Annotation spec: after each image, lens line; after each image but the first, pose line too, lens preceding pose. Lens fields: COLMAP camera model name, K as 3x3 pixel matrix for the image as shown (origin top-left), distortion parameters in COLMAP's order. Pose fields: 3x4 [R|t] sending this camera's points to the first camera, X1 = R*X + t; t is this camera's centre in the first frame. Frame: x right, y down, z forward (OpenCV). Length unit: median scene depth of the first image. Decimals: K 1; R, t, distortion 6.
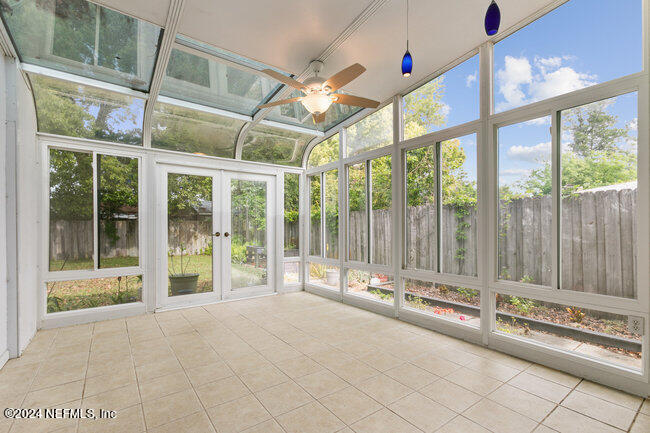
lens RADIAL K [[294.8, 0, 324.0], [0, 294.8, 220.3], [0, 0, 1]] dist [-0.014770, 0.001484]
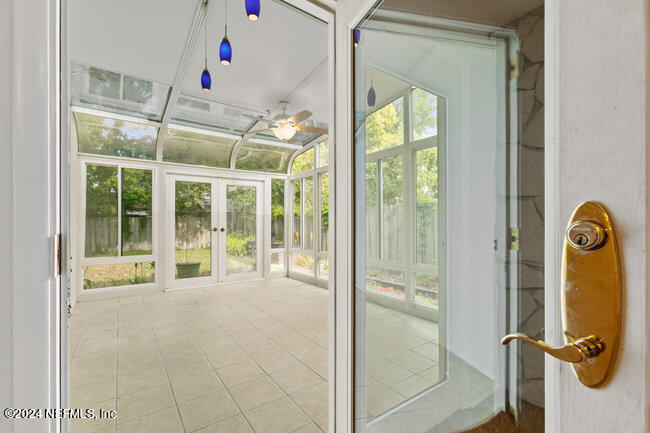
lens RADIAL K [[294.8, 0, 328.7], [0, 294.8, 212.2], [0, 0, 1]] dist [-0.014770, 0.001484]
pose [[0.999947, -0.000452, -0.010249, 0.129591], [0.000325, 0.999924, -0.012355, -0.010405], [0.010254, 0.012351, 0.999871, -0.234591]]
